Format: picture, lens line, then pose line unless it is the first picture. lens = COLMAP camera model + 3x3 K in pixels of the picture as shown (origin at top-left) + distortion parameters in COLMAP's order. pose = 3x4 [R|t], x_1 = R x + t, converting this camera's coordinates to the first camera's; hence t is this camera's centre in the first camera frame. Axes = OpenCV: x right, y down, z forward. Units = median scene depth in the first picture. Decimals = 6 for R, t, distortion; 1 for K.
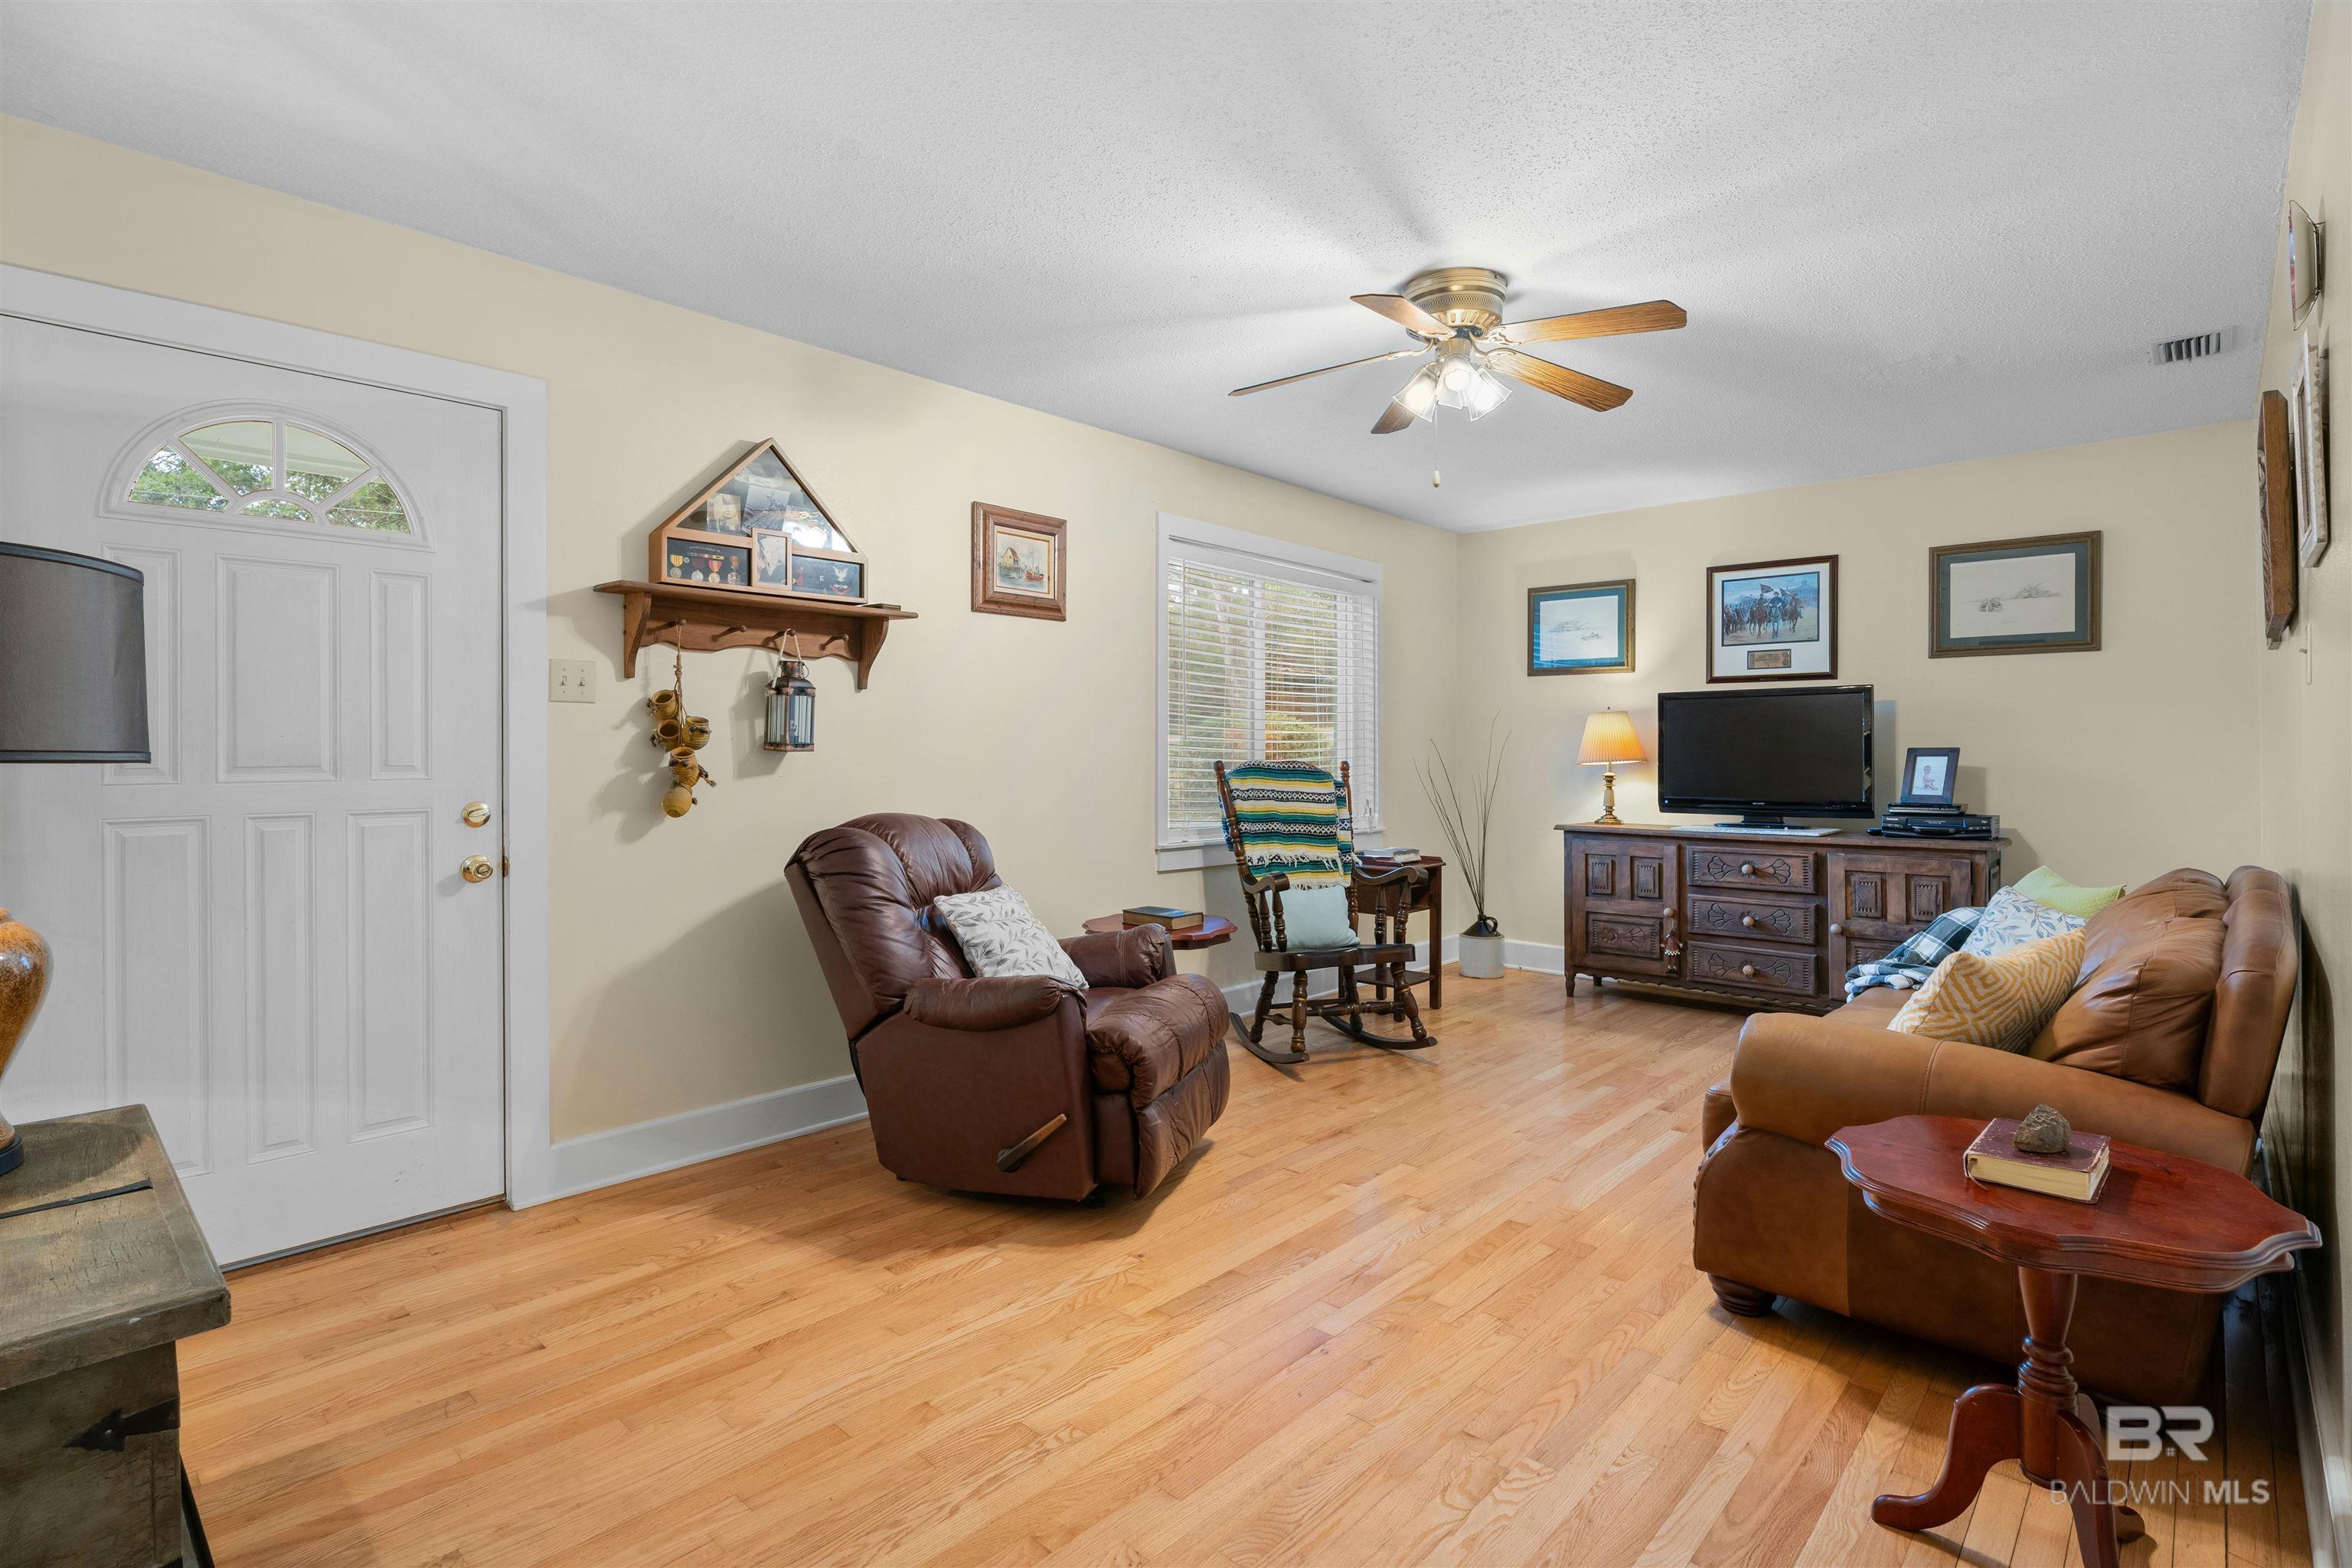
lens RADIAL K [[1132.1, 0, 1184.7], [0, 1132.1, 755.8], [0, 0, 1]] dist [-0.000400, 0.000014]
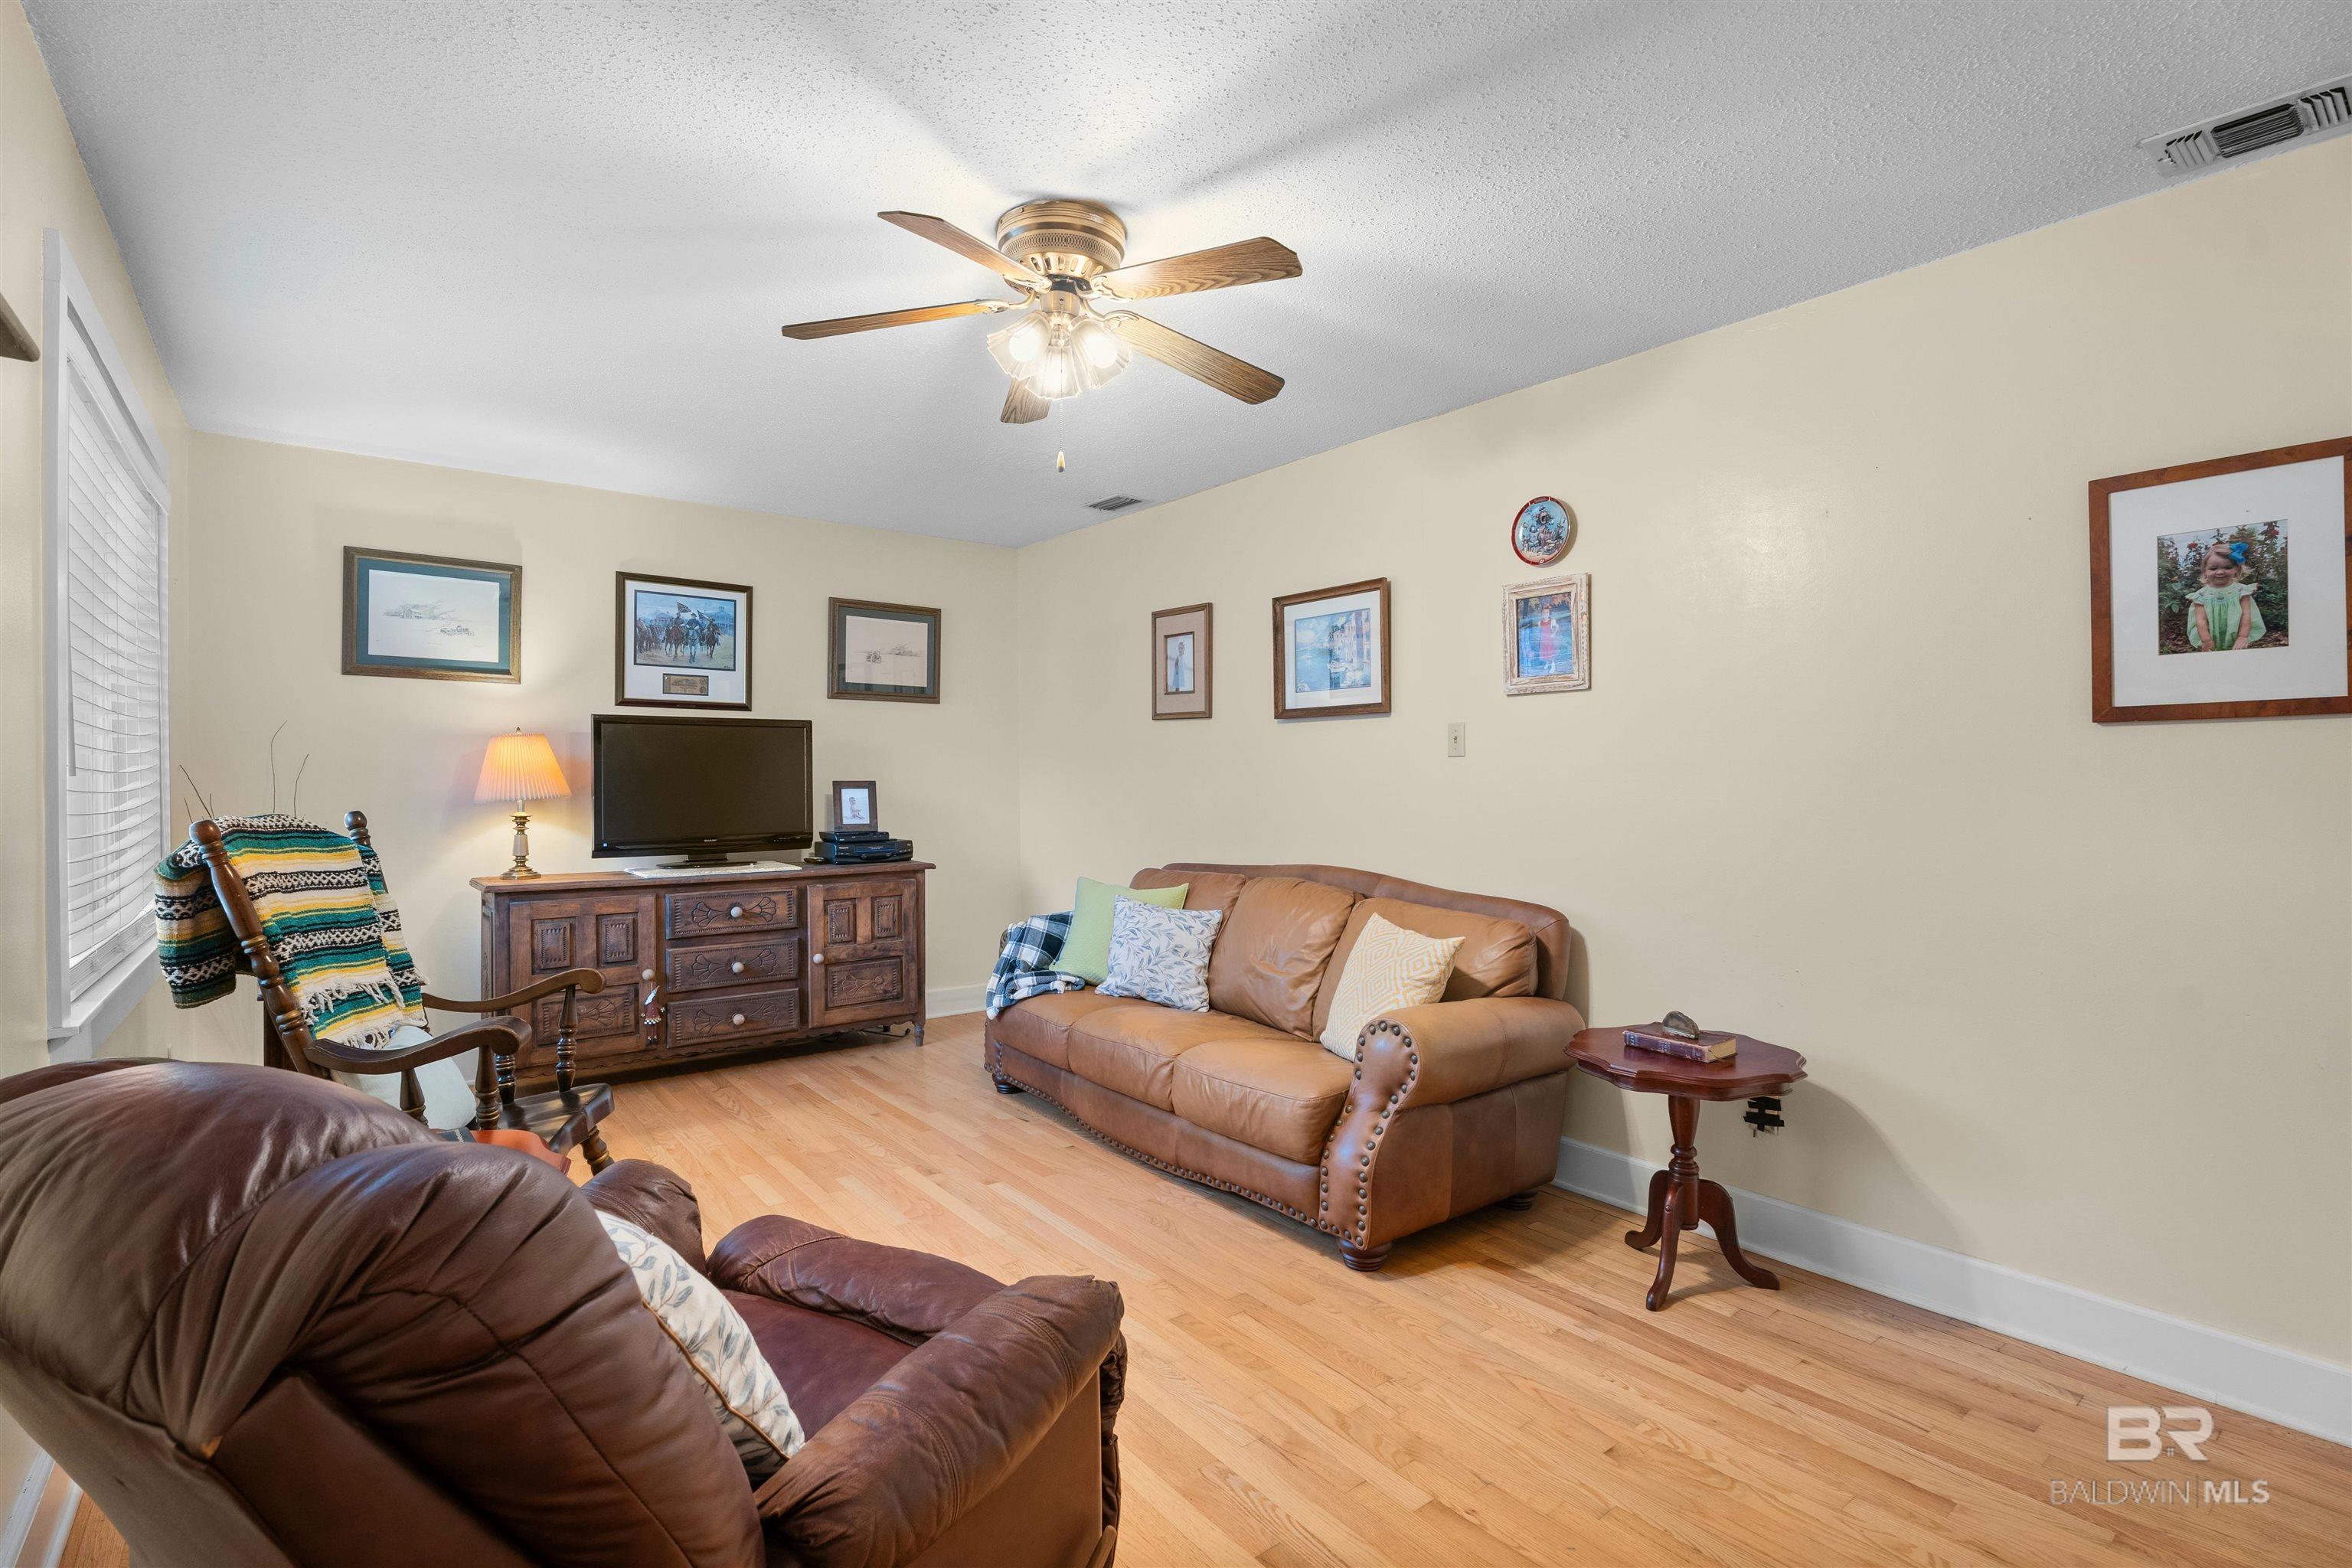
lens RADIAL K [[1093.3, 0, 1176.0], [0, 1093.3, 784.0], [0, 0, 1]] dist [-0.003877, -0.000188]
pose [[0.165522, -0.010242, 0.986153, -0.339771], [-0.002466, 0.999939, 0.010799, -0.016116], [-0.986203, -0.004219, 0.165486, 0.509666]]
